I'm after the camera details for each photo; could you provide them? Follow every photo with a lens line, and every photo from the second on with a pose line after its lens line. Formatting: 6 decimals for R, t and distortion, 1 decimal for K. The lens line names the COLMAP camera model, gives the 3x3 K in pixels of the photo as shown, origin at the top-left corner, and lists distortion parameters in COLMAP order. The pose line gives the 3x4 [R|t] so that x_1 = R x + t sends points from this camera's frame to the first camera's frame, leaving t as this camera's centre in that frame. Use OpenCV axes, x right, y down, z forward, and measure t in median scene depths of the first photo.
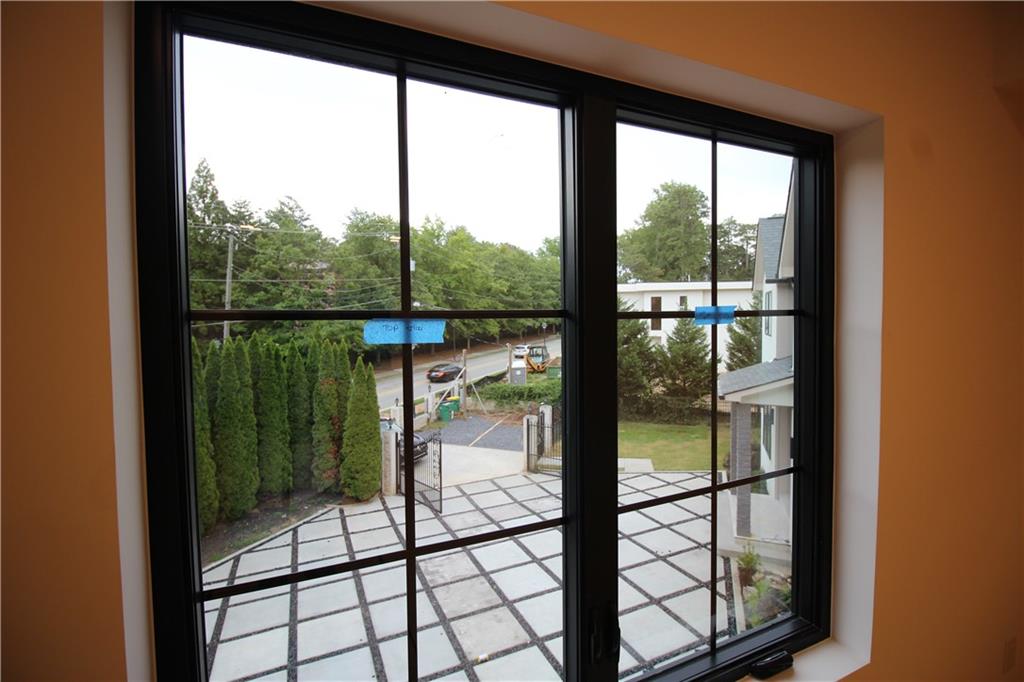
lens RADIAL K [[477.7, 0, 526.1], [0, 477.7, 331.8], [0, 0, 1]] dist [-0.028632, -0.000373]
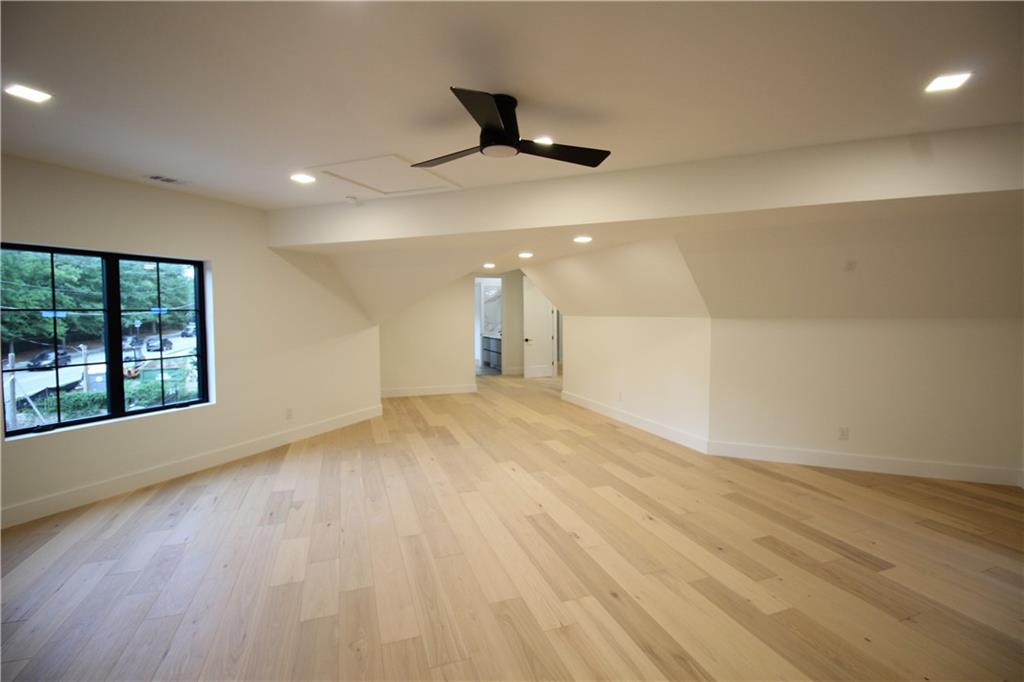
lens RADIAL K [[477.7, 0, 526.1], [0, 477.7, 331.8], [0, 0, 1]] dist [-0.028632, -0.000373]
pose [[0.747429, -0.020553, 0.664024, 0.003450], [0.016740, 0.999787, 0.012103, 0.004629], [-0.664131, 0.002070, 0.747613, -0.127025]]
